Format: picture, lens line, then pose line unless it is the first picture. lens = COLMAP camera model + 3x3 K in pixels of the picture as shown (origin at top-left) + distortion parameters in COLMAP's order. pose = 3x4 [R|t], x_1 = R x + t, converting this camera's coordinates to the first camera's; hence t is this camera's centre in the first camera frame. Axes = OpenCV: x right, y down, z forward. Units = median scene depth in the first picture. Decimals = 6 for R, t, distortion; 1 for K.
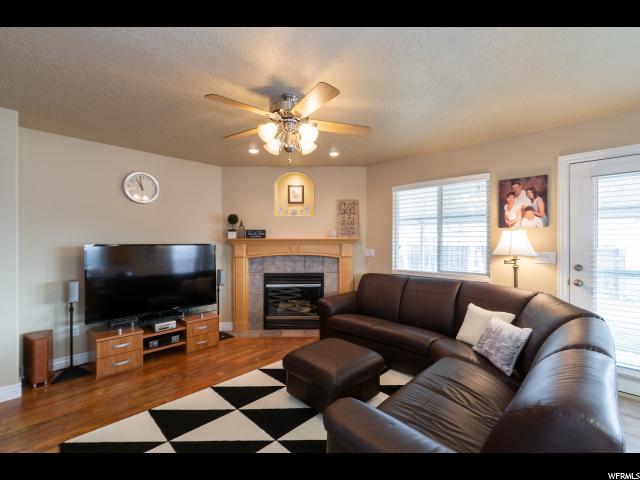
lens RADIAL K [[285.8, 0, 320.0], [0, 285.8, 240.0], [0, 0, 1]] dist [0.022540, 0.000117]
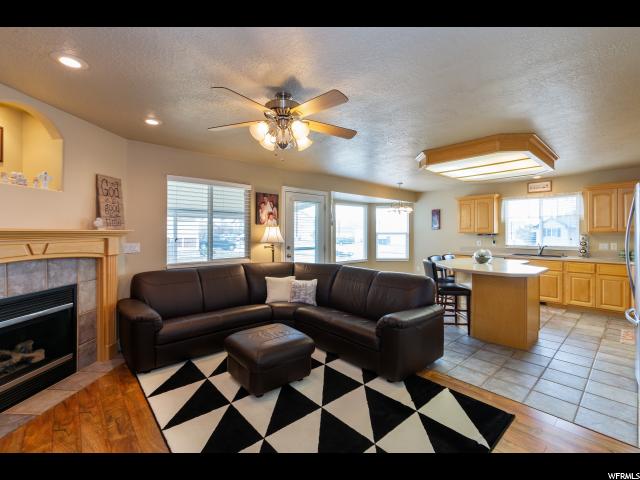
lens RADIAL K [[285.1, 0, 314.3], [0, 285.1, 231.5], [0, 0, 1]] dist [0.001624, 0.000142]
pose [[0.083347, 0.005118, 0.996507, -0.593664], [-0.002353, 0.999985, -0.004939, 0.000599], [-0.996518, -0.001933, 0.083358, 0.431902]]
